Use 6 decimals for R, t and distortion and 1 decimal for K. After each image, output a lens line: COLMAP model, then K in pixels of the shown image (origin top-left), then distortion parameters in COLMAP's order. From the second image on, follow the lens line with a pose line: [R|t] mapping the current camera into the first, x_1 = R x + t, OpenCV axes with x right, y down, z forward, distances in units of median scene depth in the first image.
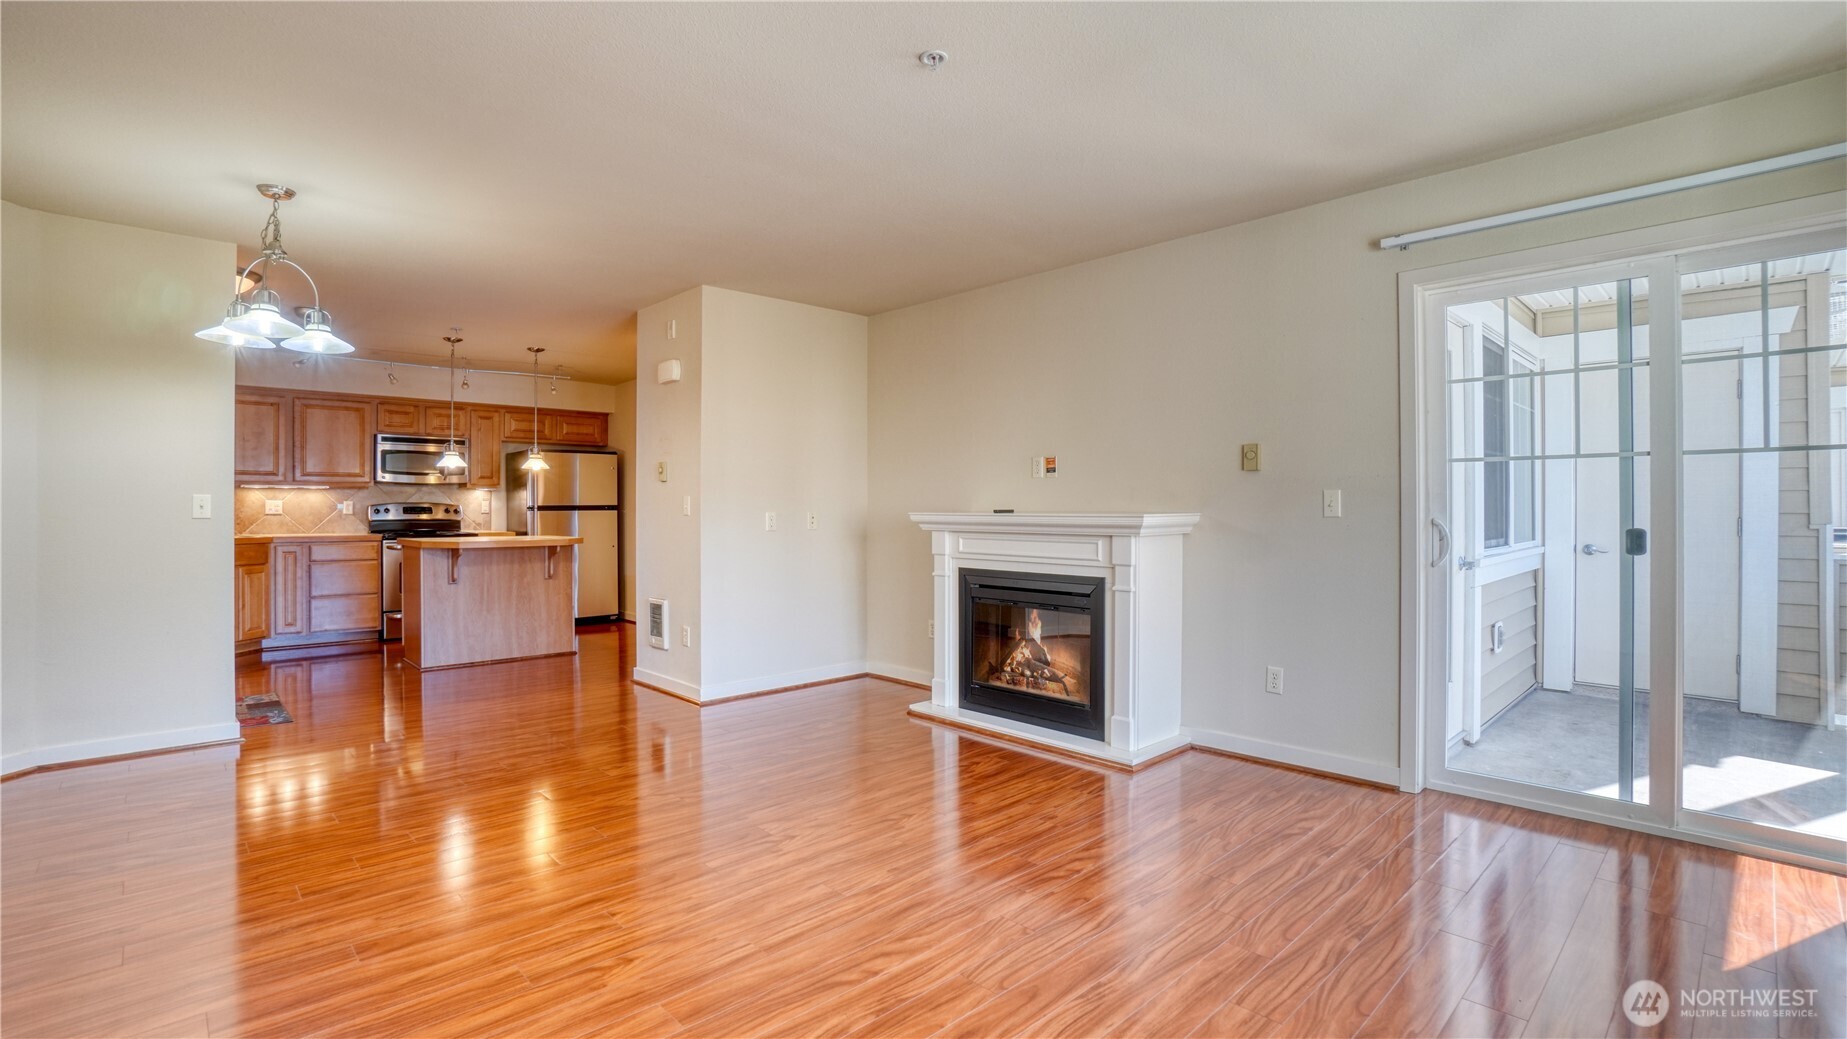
lens RADIAL K [[836.7, 0, 910.4], [0, 836.7, 502.2], [0, 0, 1]] dist [-0.056011, 0.017540]
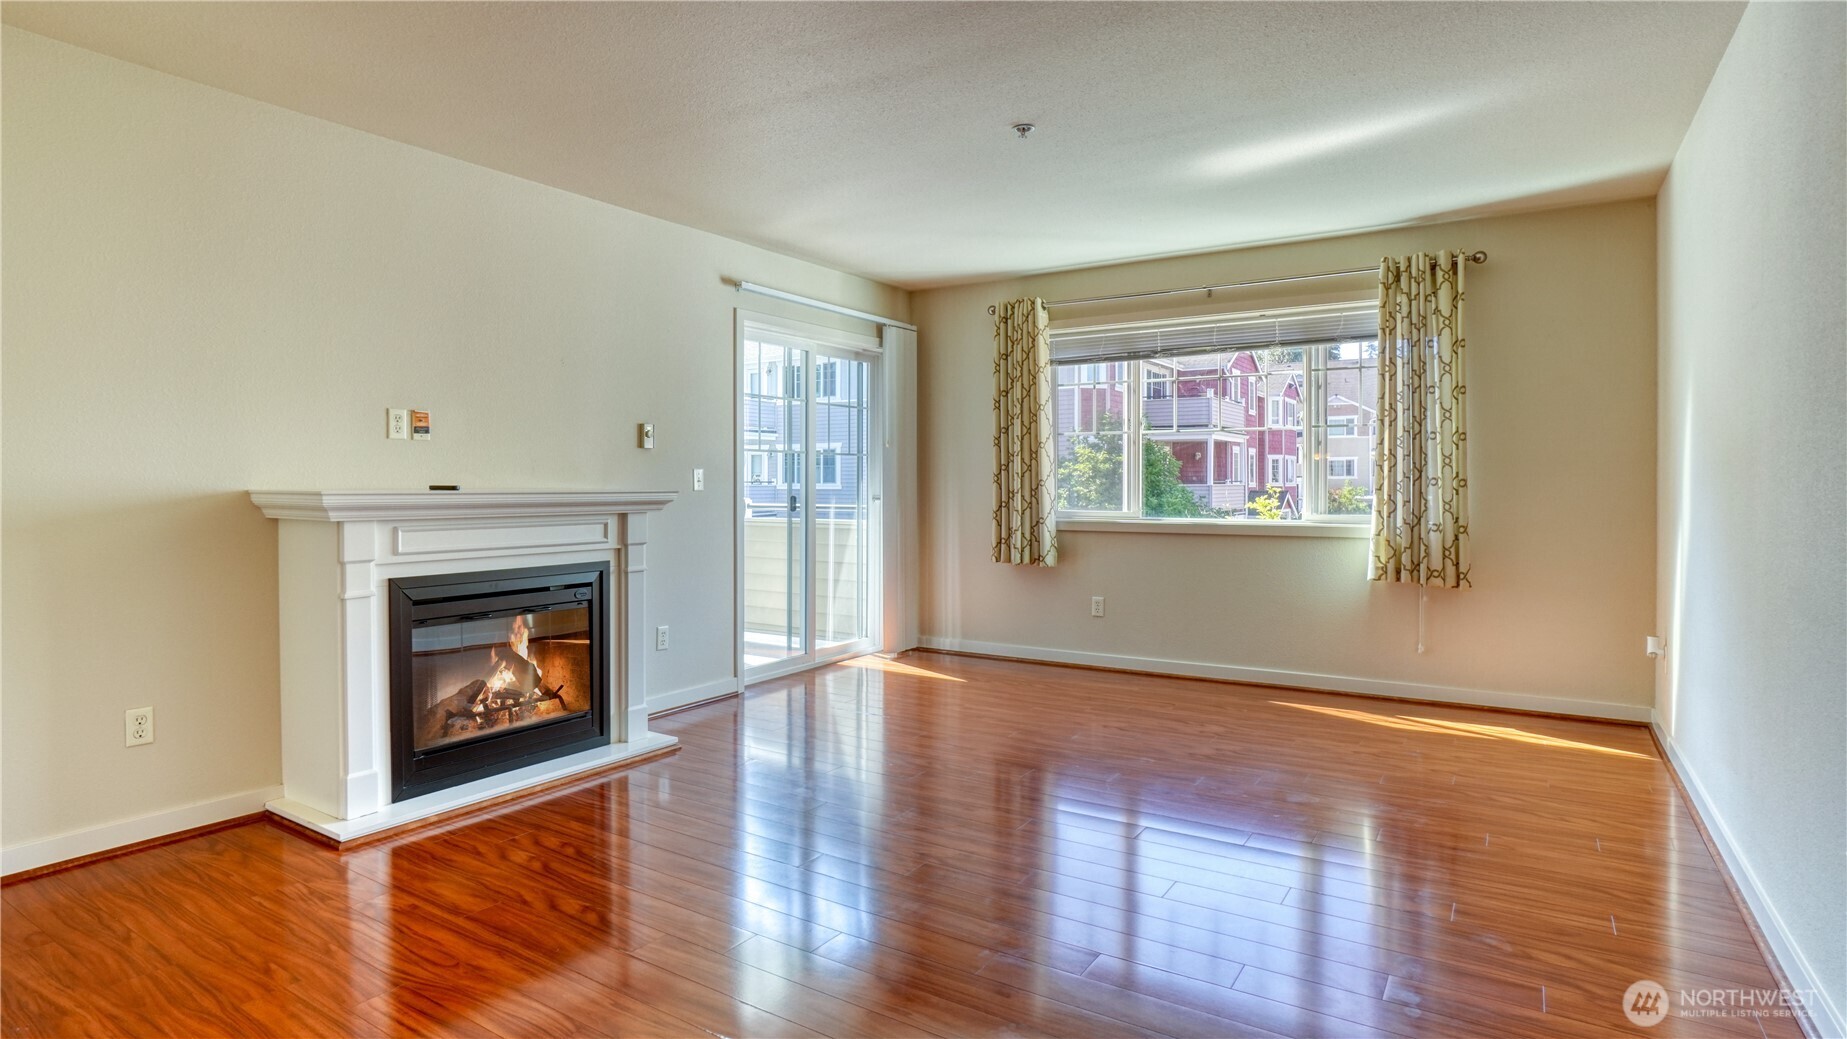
lens RADIAL K [[950.3, 0, 905.2], [0, 950.3, 502.5], [0, 0, 1]] dist [-0.058658, 0.015637]
pose [[-0.213162, -0.014950, 0.976902, -0.448341], [-0.002537, 0.999888, 0.014748, 0.006791], [-0.977014, 0.000665, -0.213176, 0.495938]]
